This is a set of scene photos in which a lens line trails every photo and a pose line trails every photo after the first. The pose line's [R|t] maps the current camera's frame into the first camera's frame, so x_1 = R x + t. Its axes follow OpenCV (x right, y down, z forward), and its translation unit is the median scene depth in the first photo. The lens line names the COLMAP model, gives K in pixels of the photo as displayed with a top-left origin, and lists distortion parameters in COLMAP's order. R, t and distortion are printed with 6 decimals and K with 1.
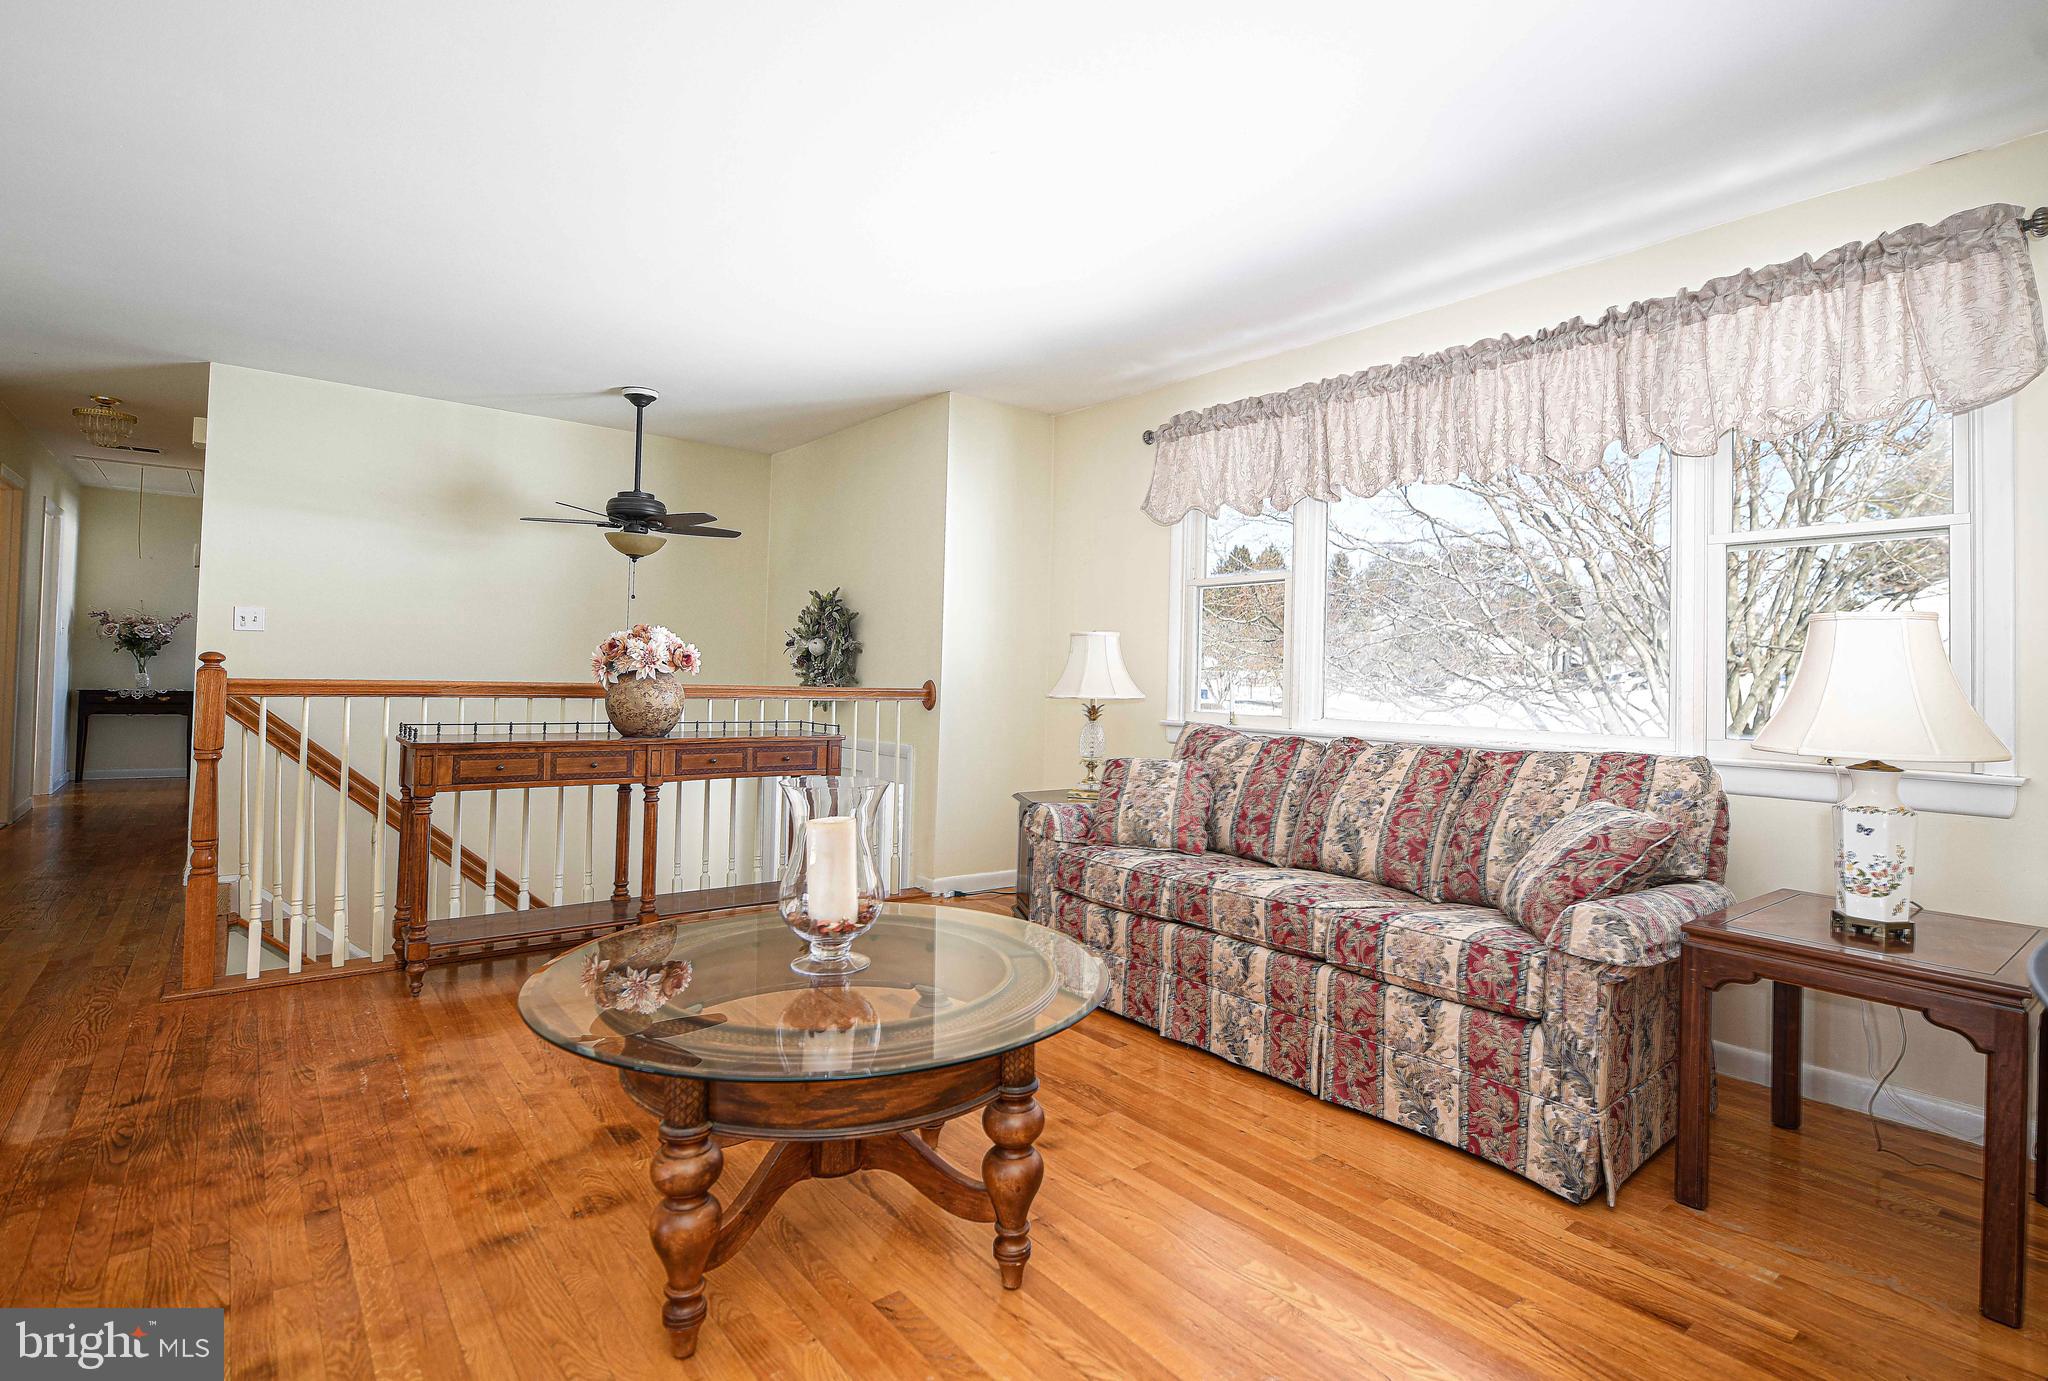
lens RADIAL K [[980.7, 0, 1020.1], [0, 980.7, 676.2], [0, 0, 1]] dist [-0.002356, 0.000018]
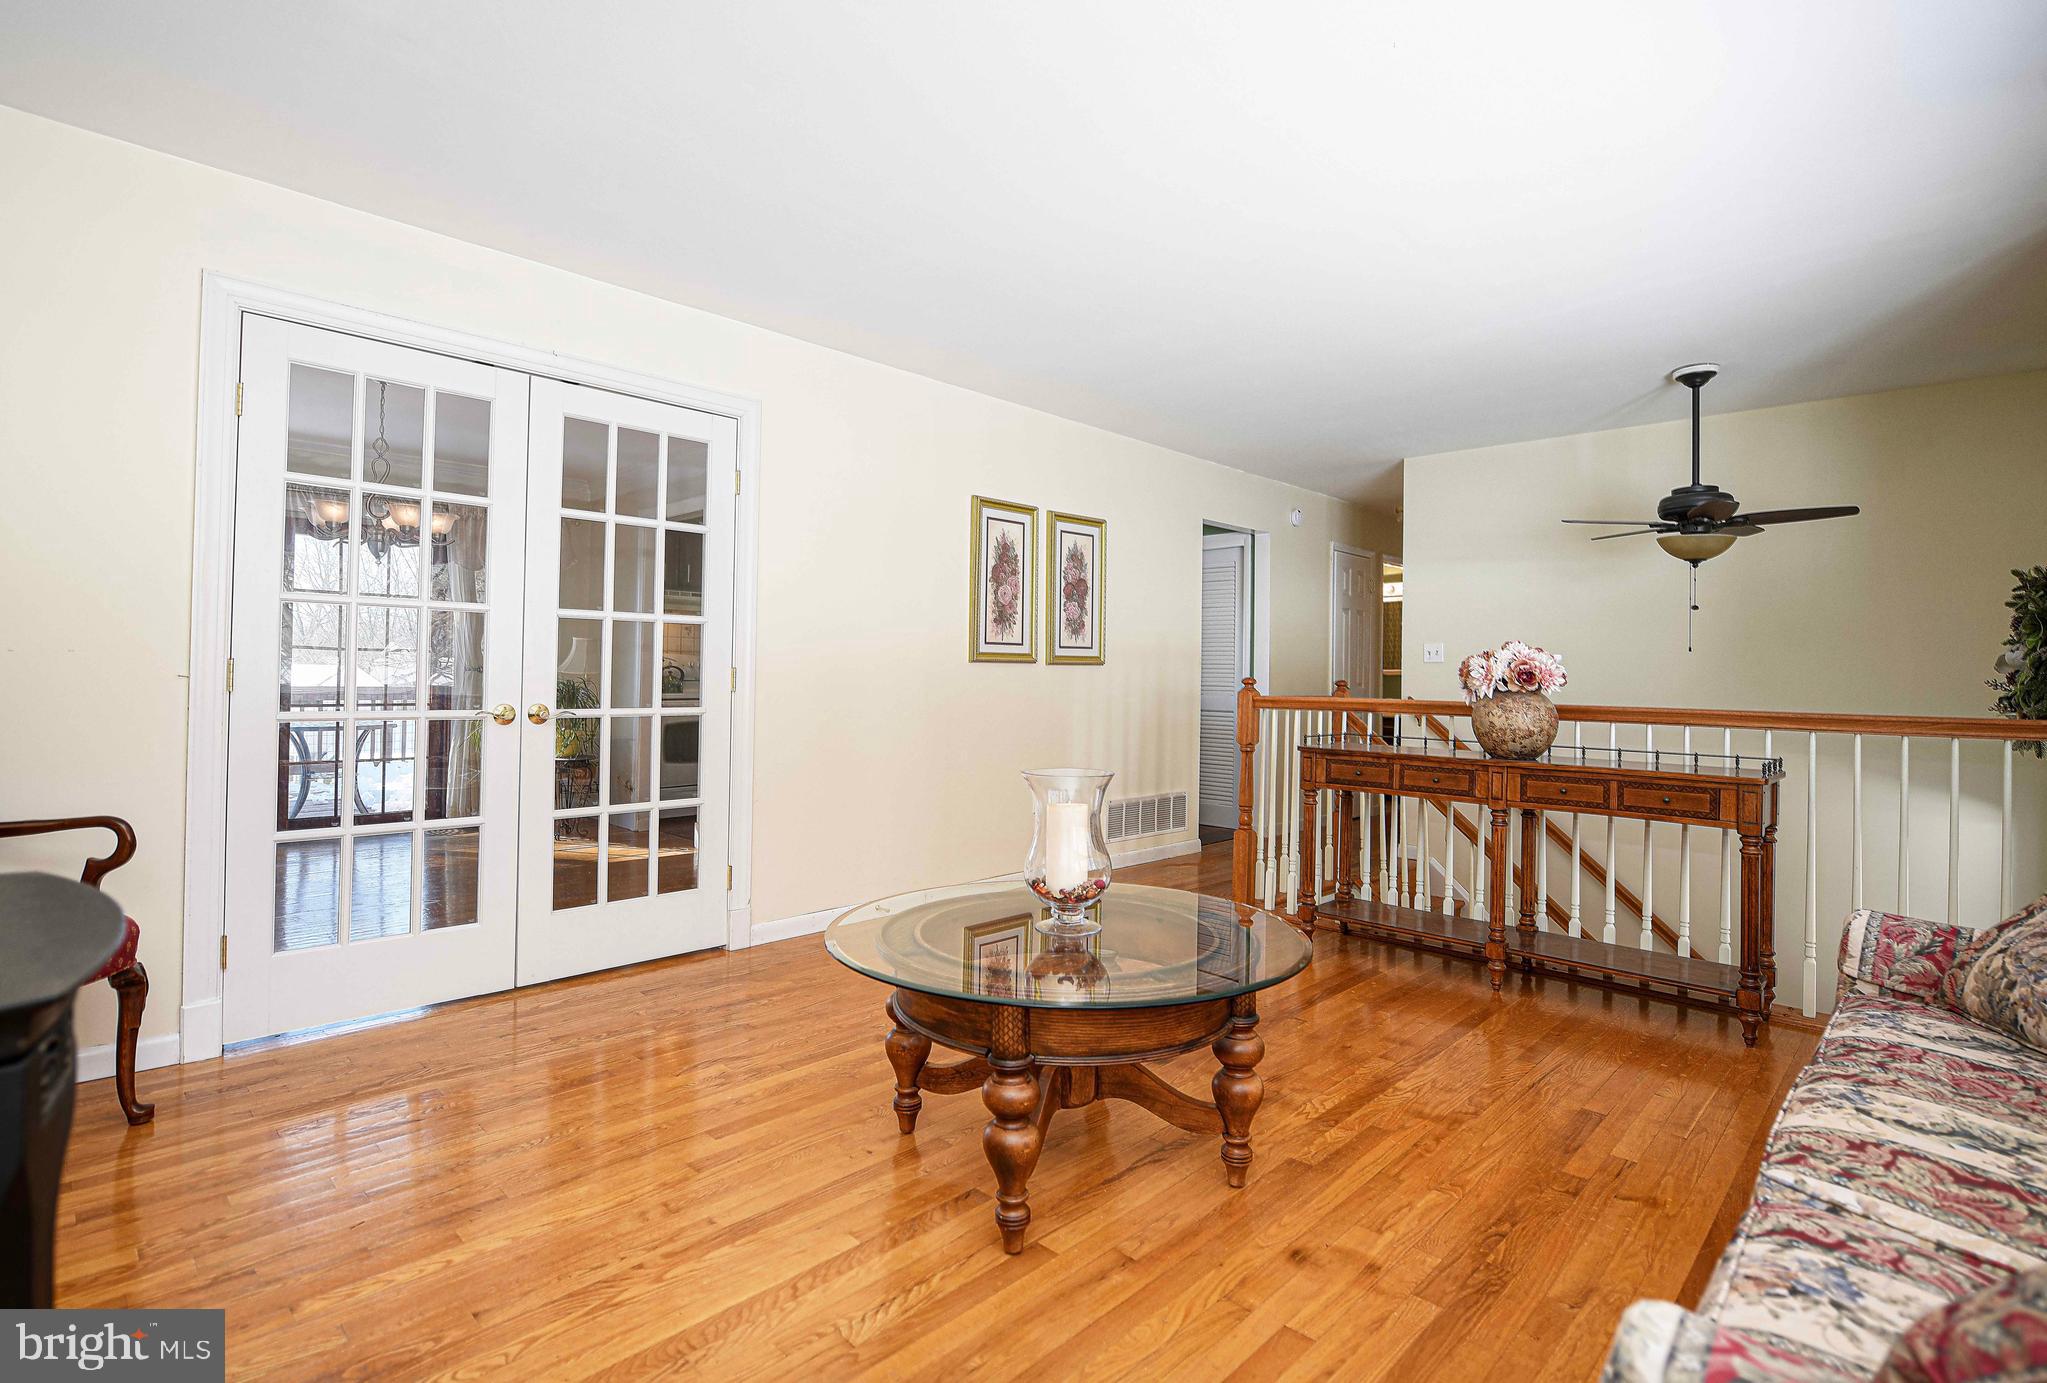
lens RADIAL K [[980.2, 0, 1017.0], [0, 980.2, 680.7], [0, 0, 1]] dist [-0.002356, 0.000018]
pose [[0.133028, -0.017022, -0.990966, 0.490119], [-0.015415, 0.999696, -0.019242, 0.011267], [0.990992, 0.017835, 0.132725, 0.385175]]
